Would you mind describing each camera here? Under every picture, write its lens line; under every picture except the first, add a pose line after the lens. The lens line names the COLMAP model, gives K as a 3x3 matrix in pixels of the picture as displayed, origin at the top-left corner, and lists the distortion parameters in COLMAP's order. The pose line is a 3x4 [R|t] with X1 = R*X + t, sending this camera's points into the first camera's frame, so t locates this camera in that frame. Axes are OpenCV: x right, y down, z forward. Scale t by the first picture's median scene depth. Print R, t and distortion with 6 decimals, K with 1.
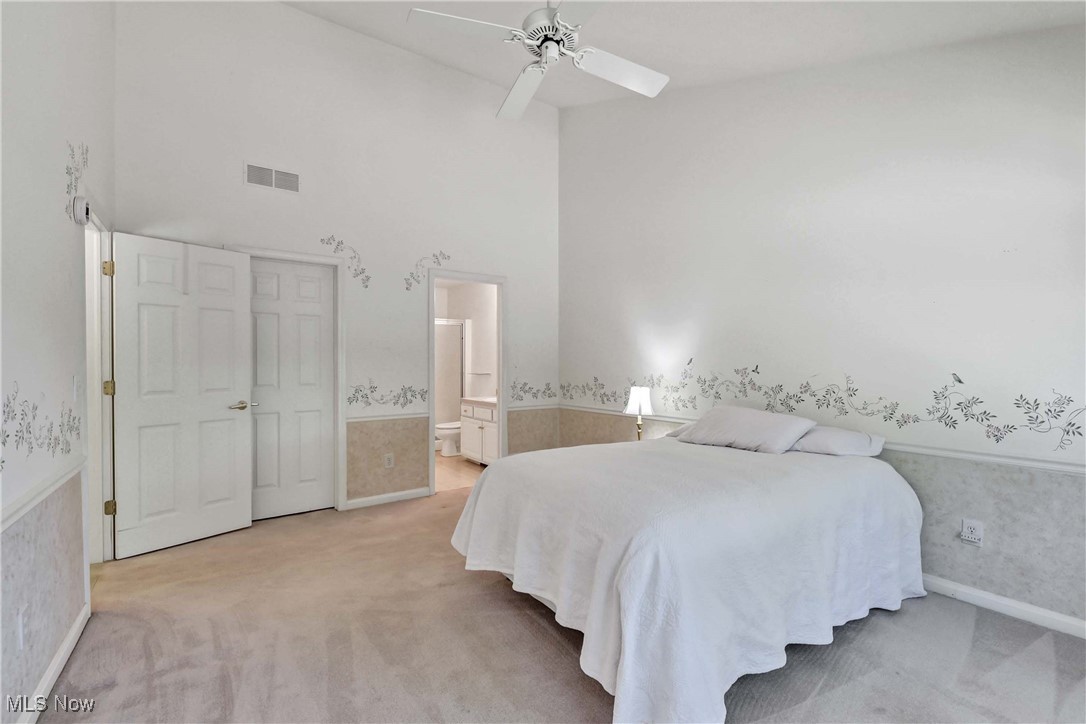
lens RADIAL K [[473.2, 0, 543.6], [0, 473.2, 363.0], [0, 0, 1]] dist [-0.000943, -0.001234]
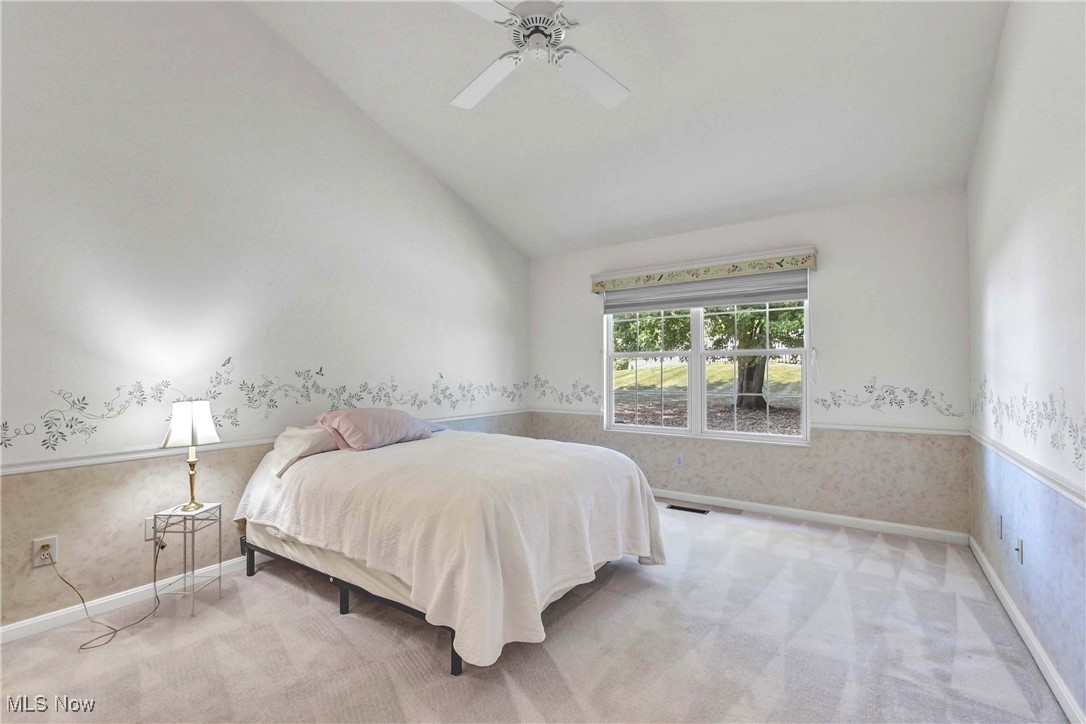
lens RADIAL K [[473.2, 0, 544.2], [0, 473.2, 368.0], [0, 0, 1]] dist [-0.000943, -0.001234]
pose [[-0.363581, 0.010131, 0.931507, -0.642854], [0.000975, 0.999944, -0.010494, 0.017111], [-0.931562, -0.002907, -0.363571, 0.949437]]
